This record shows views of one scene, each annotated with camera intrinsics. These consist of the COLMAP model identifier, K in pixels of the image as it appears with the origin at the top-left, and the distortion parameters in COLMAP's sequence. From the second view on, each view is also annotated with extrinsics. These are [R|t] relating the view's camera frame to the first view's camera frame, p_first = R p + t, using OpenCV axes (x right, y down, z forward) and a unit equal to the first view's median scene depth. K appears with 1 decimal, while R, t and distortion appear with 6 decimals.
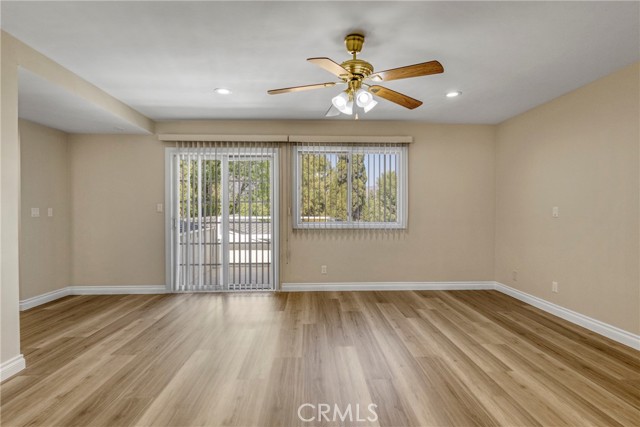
lens RADIAL K [[326.3, 0, 320.7], [0, 326.3, 215.4], [0, 0, 1]] dist [-0.001059, -0.000110]
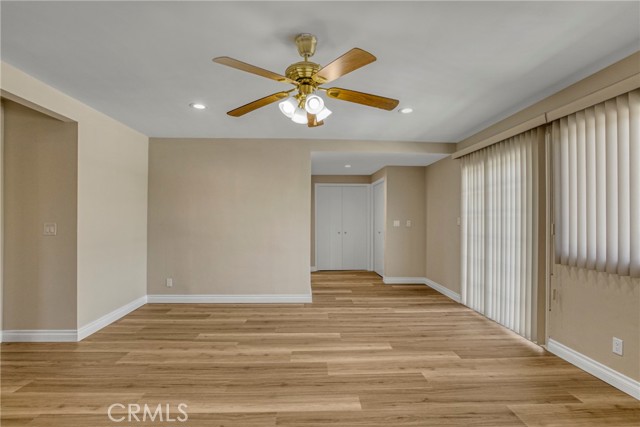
lens RADIAL K [[300.5, 0, 318.7], [0, 300.5, 212.5], [0, 0, 1]] dist [-0.011929, 0.000102]
pose [[0.016911, -0.018407, -0.999688, 0.788636], [-0.028421, 0.999418, -0.018883, -0.033335], [0.999453, 0.028731, 0.016378, 0.871634]]
